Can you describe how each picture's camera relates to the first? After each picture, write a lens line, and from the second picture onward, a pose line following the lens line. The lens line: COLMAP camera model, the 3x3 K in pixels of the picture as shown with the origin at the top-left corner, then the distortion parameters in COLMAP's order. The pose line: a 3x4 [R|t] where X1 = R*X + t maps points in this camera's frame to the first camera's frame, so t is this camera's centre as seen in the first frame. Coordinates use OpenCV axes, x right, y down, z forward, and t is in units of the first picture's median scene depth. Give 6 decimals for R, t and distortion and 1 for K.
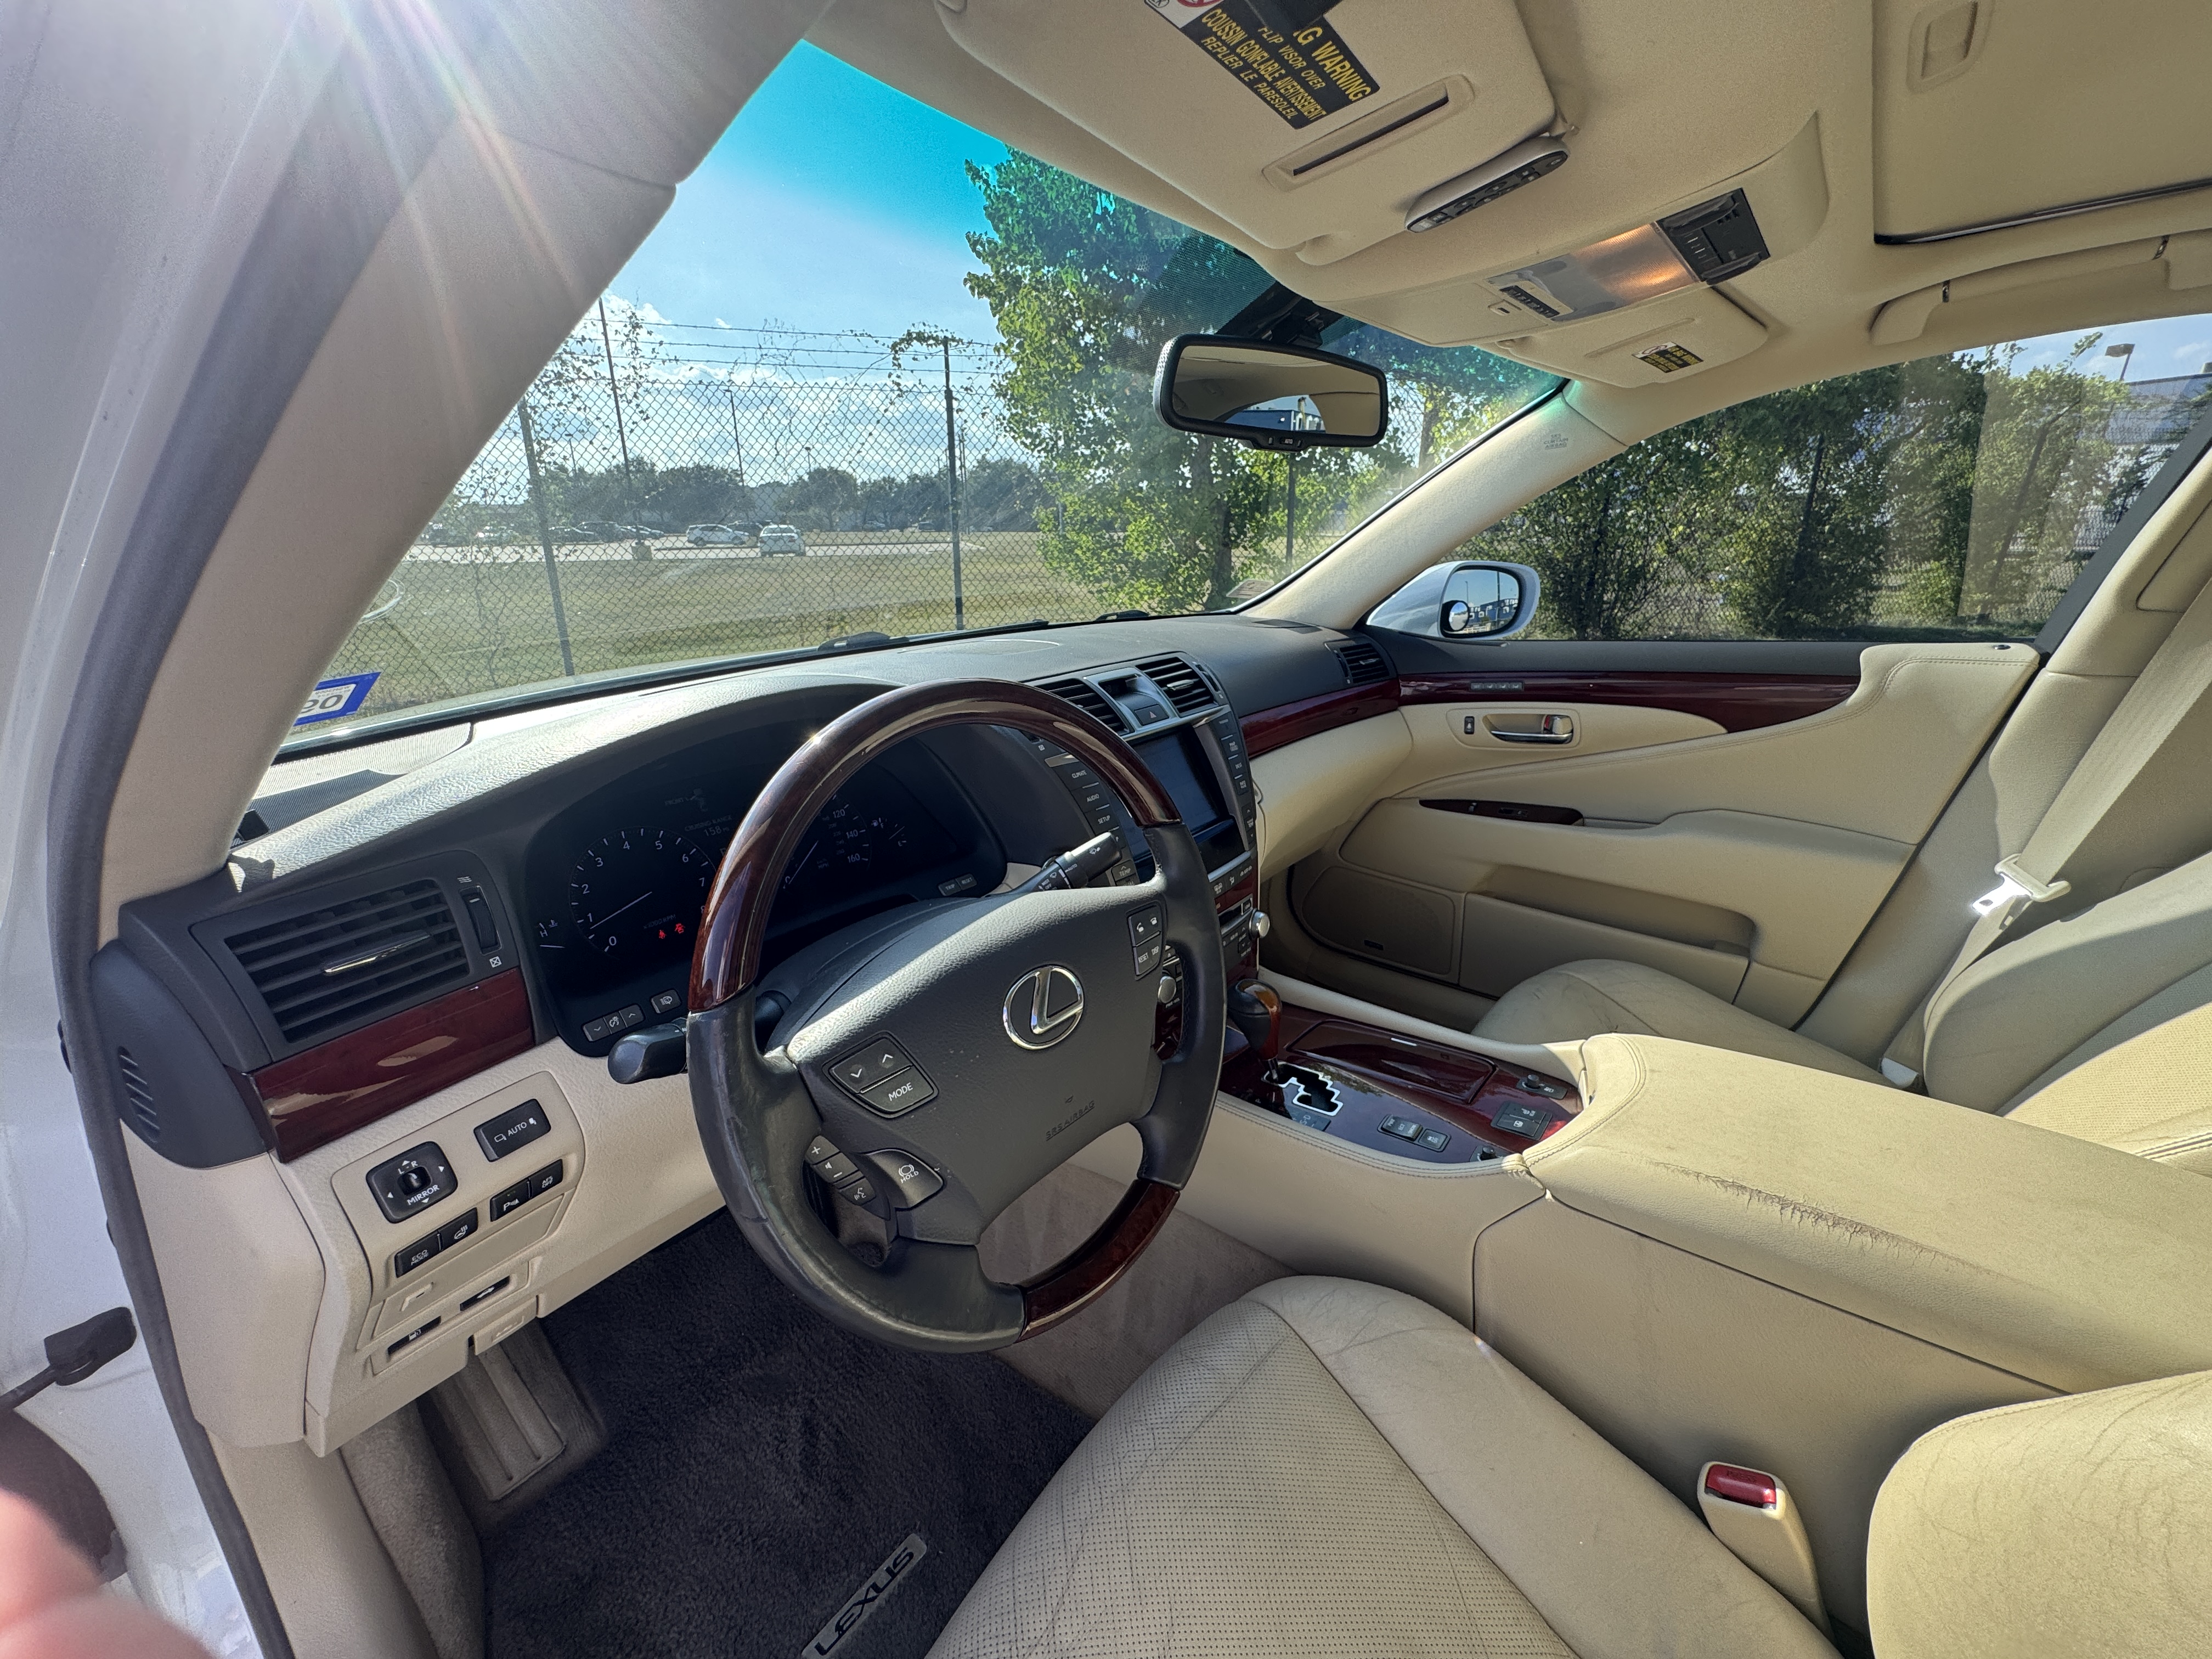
lens RADIAL K [[888.4, 0, 1104.2], [0, 888.4, 827.9], [0, 0, 1]] dist [-0.003271, -0.000082]
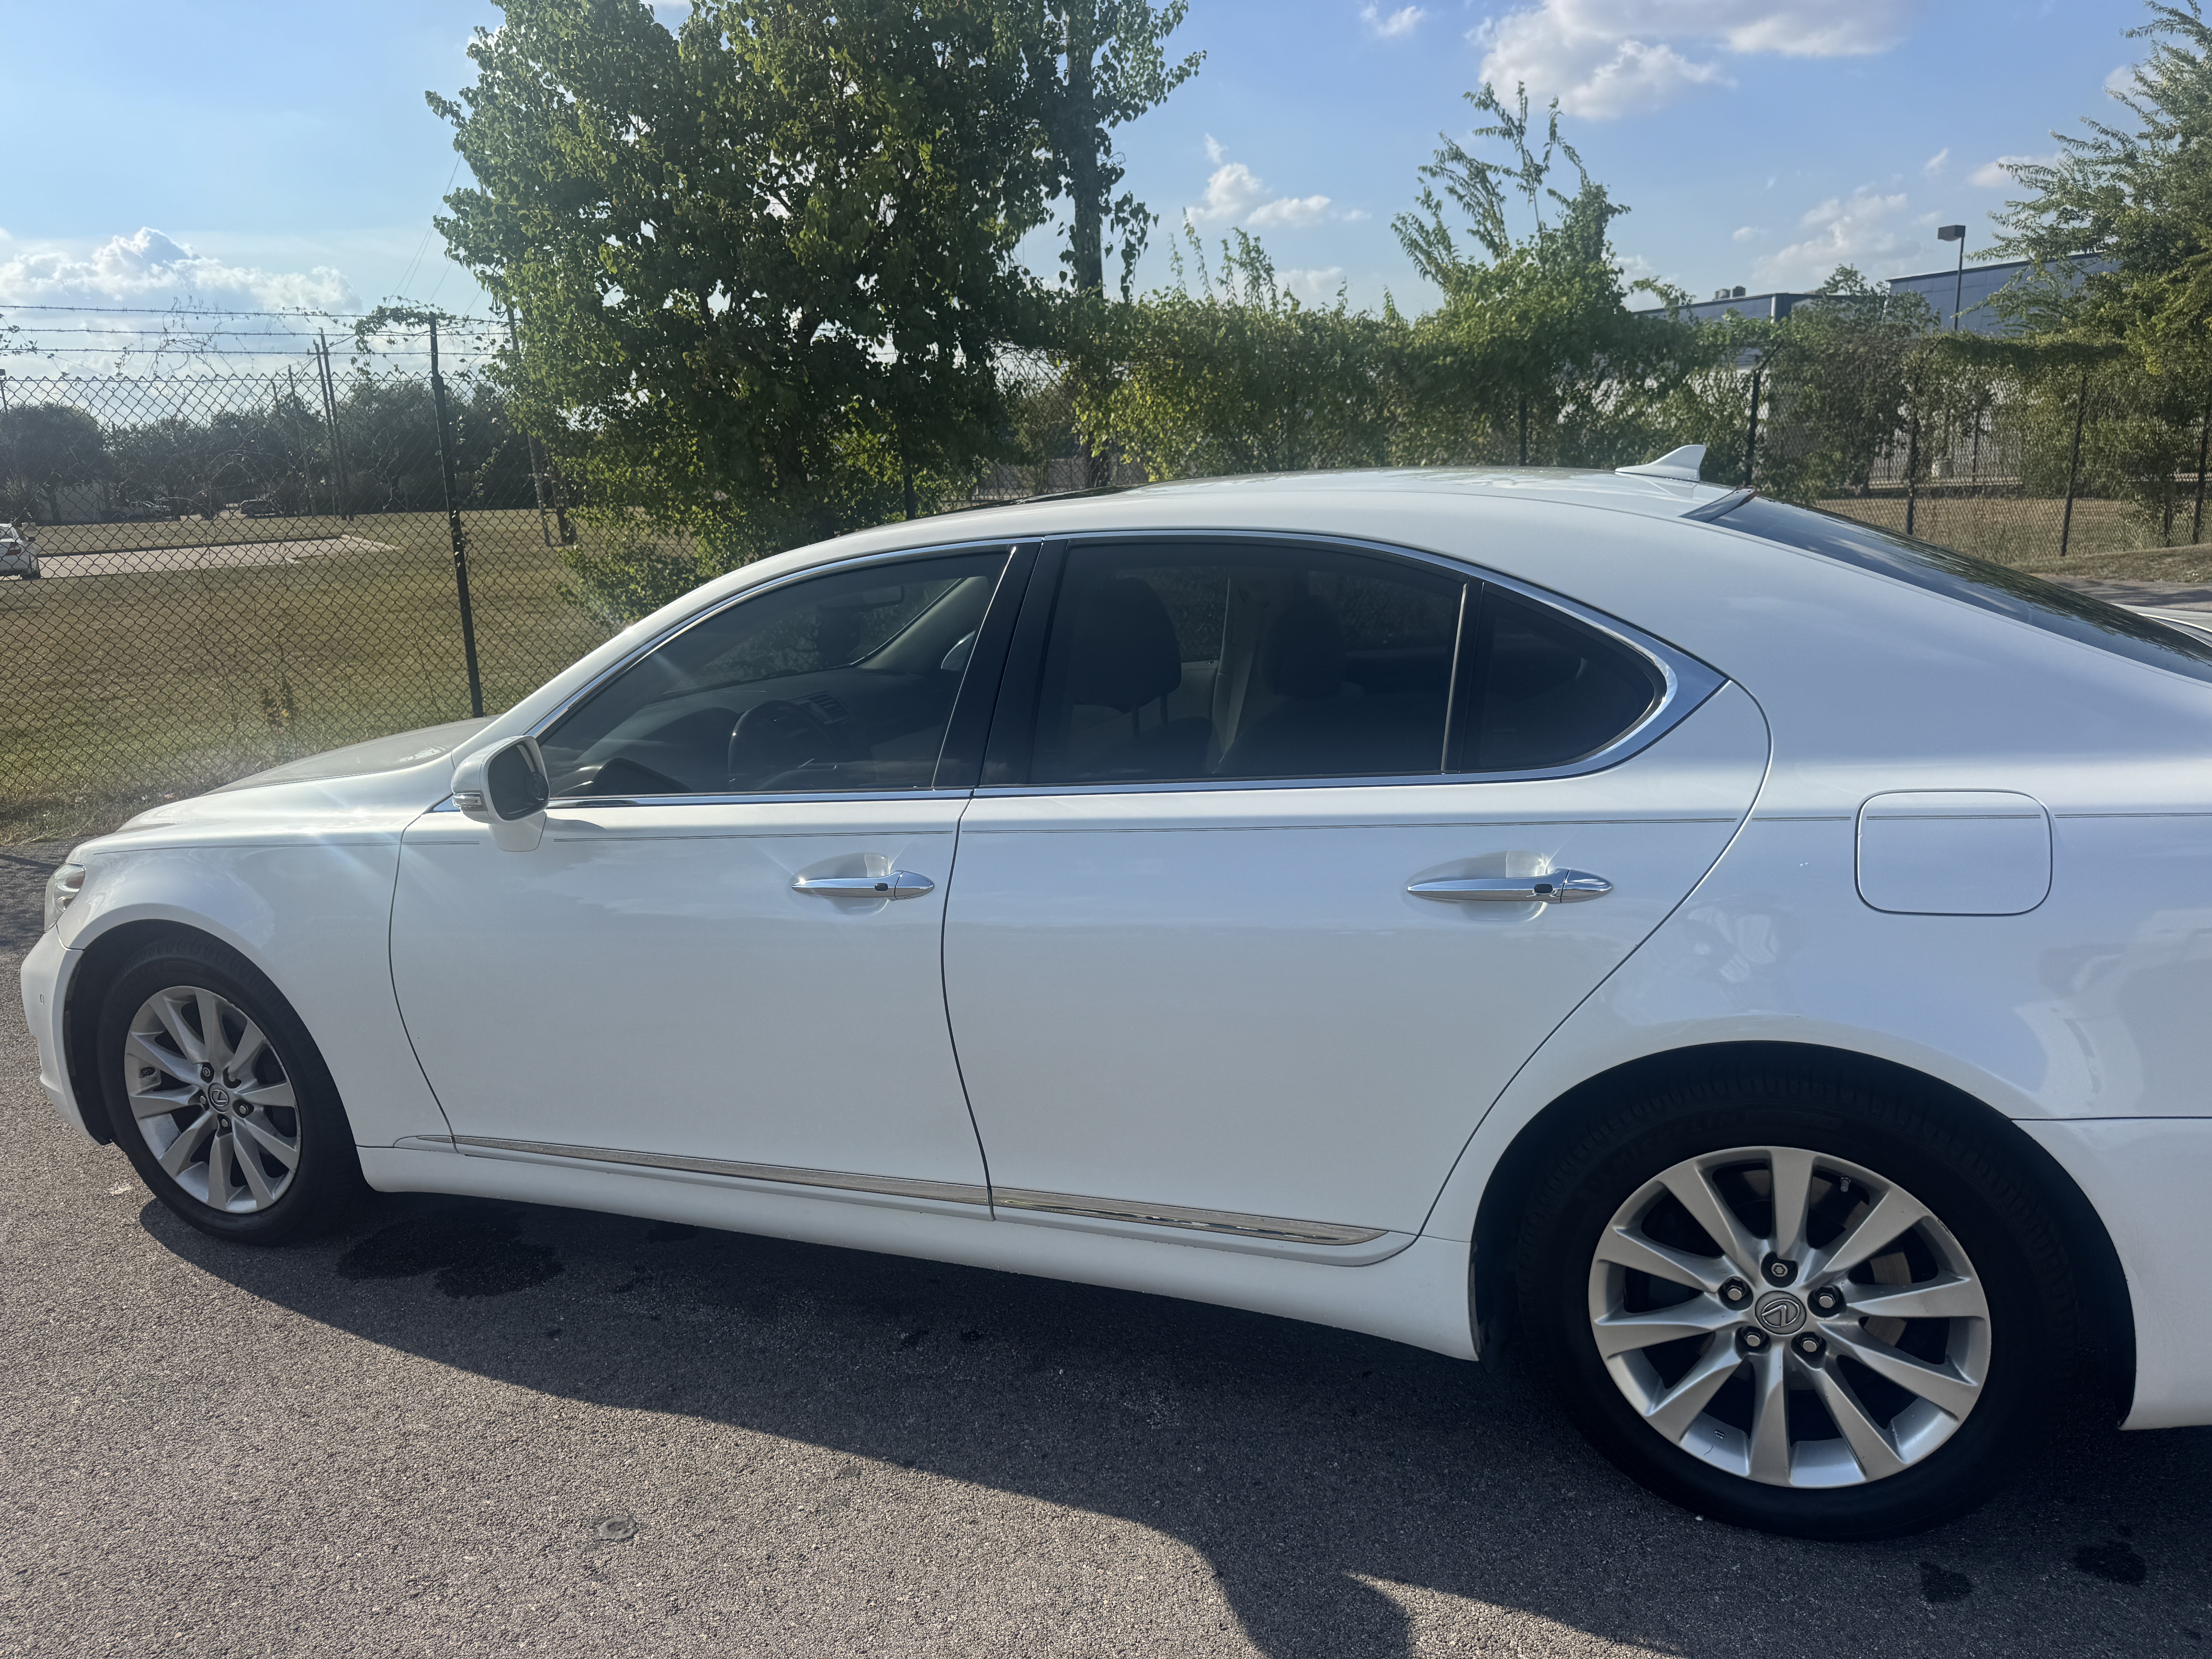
lens RADIAL K [[1588.6, 0, 1107.6], [0, 1588.6, 852.9], [0, 0, 1]] dist [-0.003333, 0.001528]
pose [[0.954041, -0.100258, 0.282409, -0.379623], [0.127145, 0.988773, -0.078500, 0.551217], [-0.271368, 0.110799, 0.956077, -2.680532]]
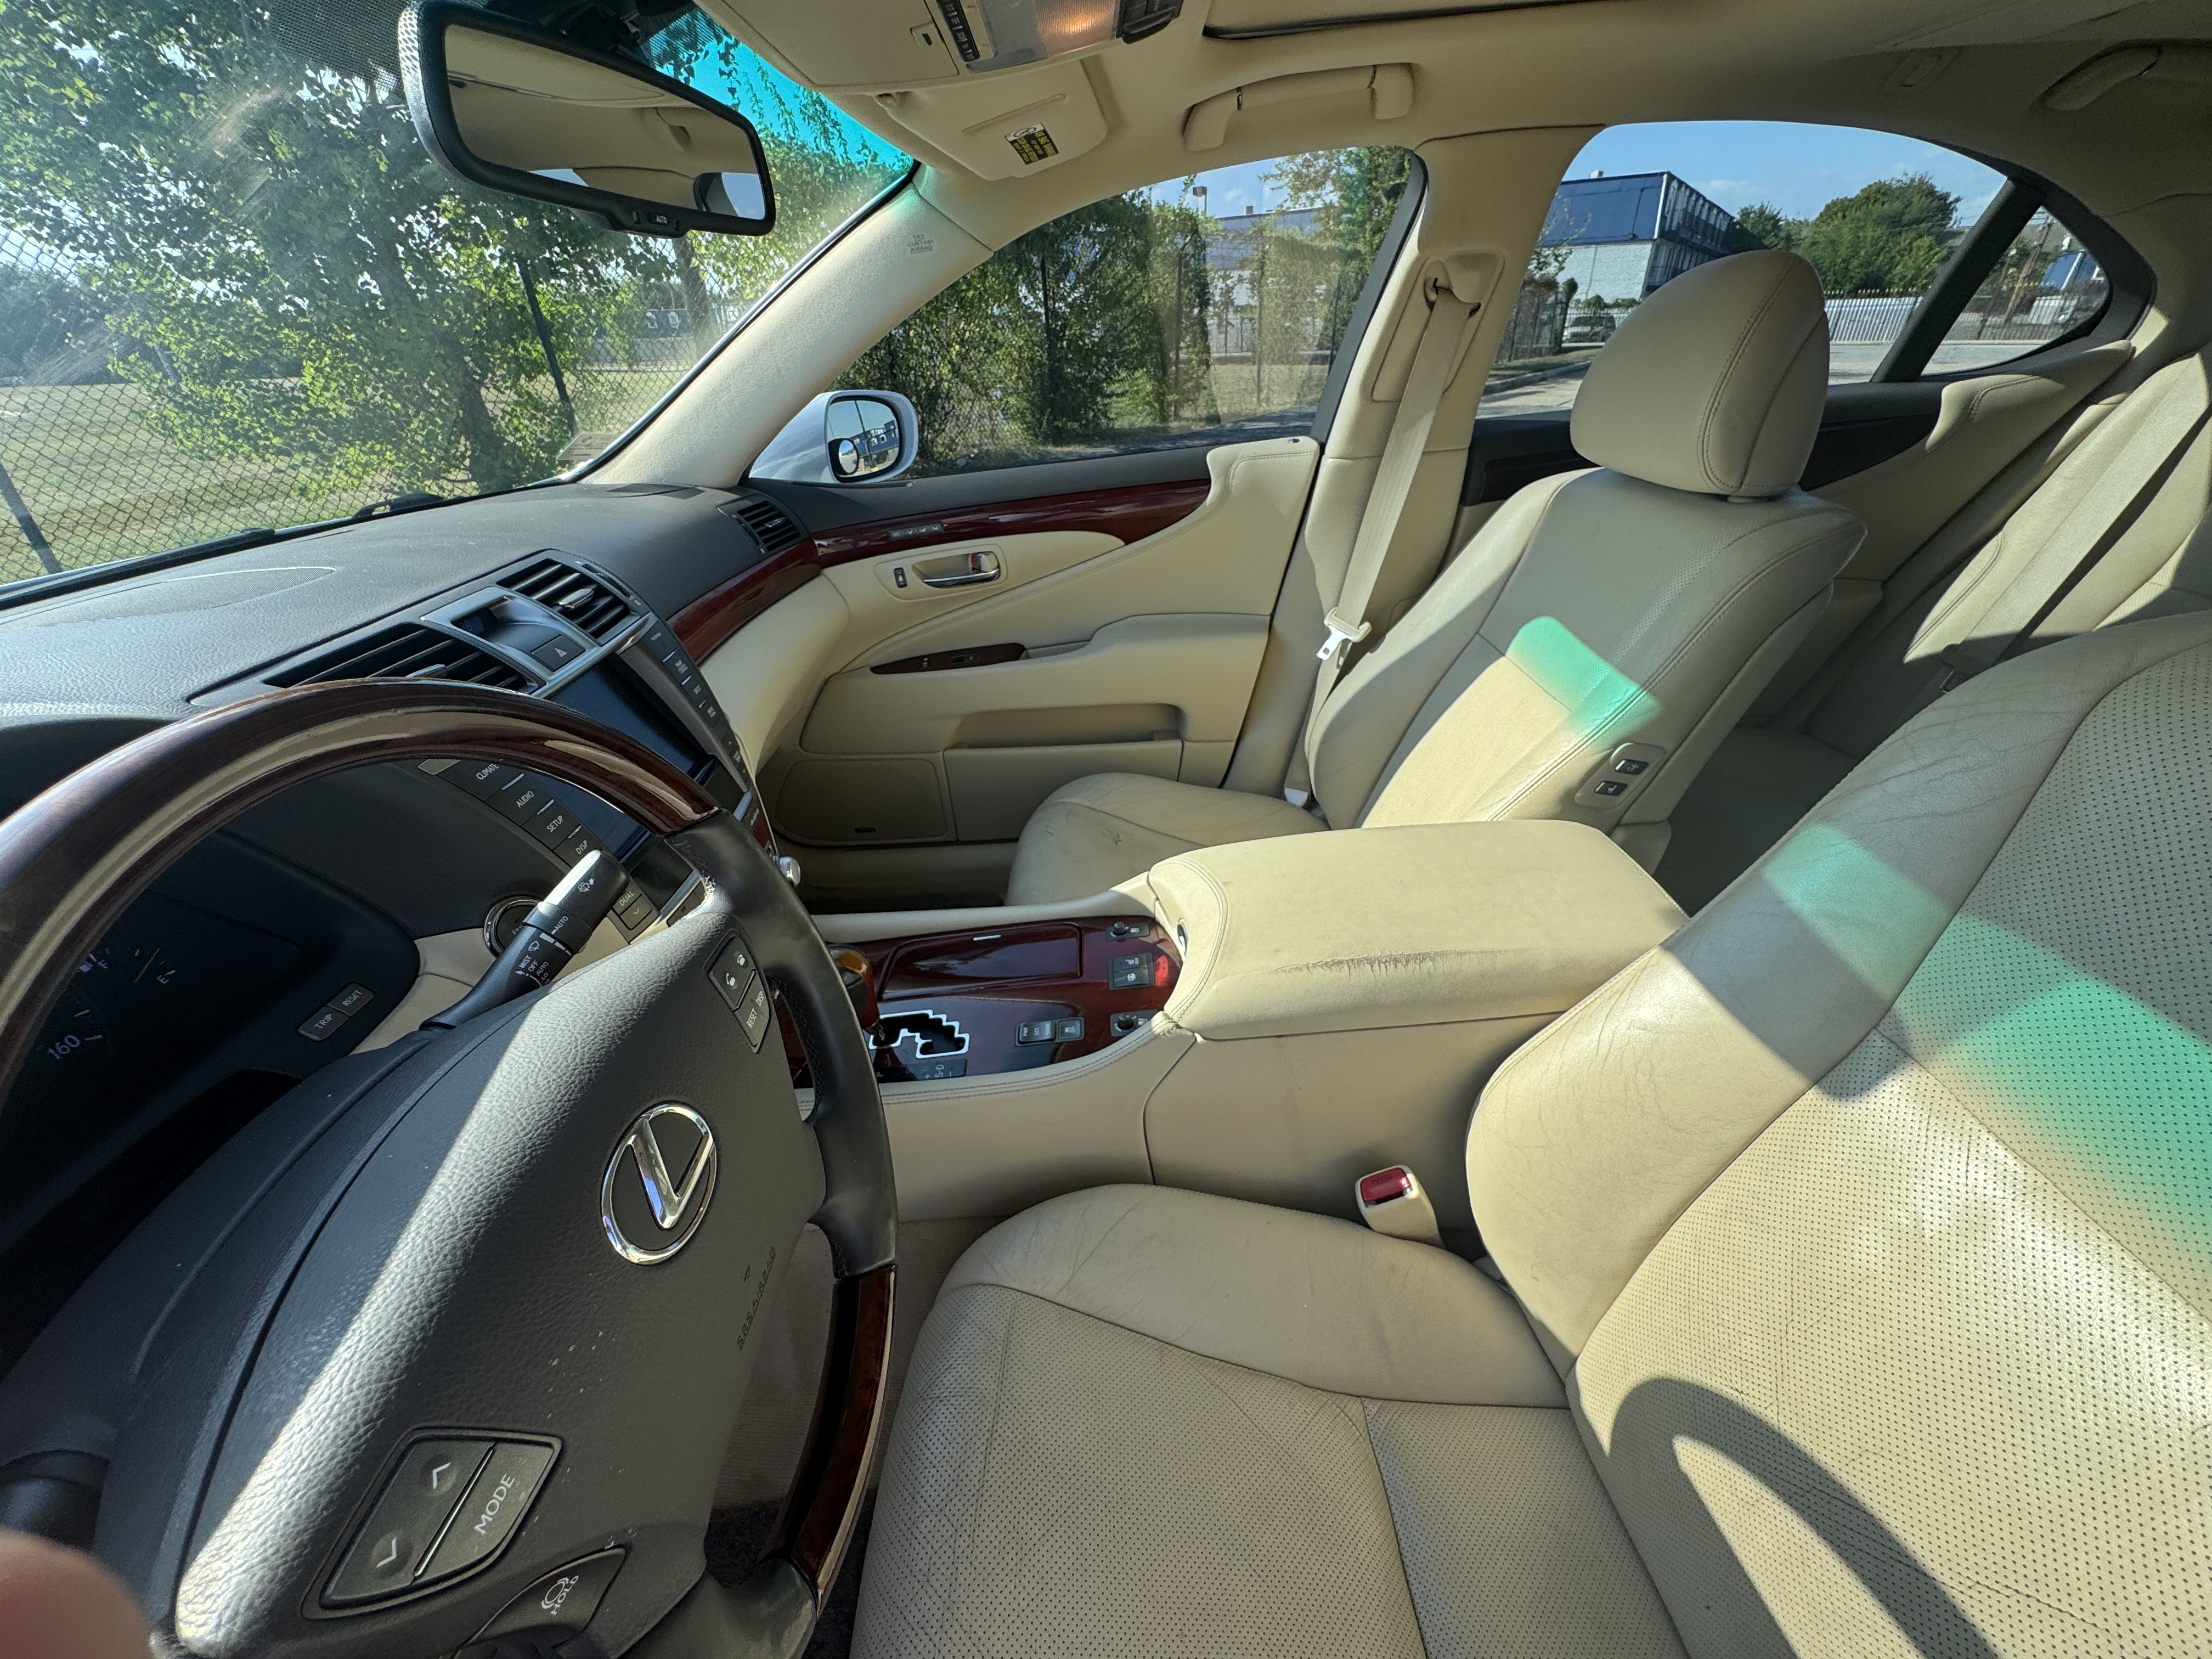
lens RADIAL K [[888.4, 0, 1104.2], [0, 888.4, 827.9], [0, 0, 1]] dist [-0.003271, -0.000082]
pose [[0.758176, -0.331835, 0.561297, -0.051913], [0.235854, 0.942097, 0.238381, -0.056615], [-0.607899, -0.048351, 0.792541, 0.168658]]
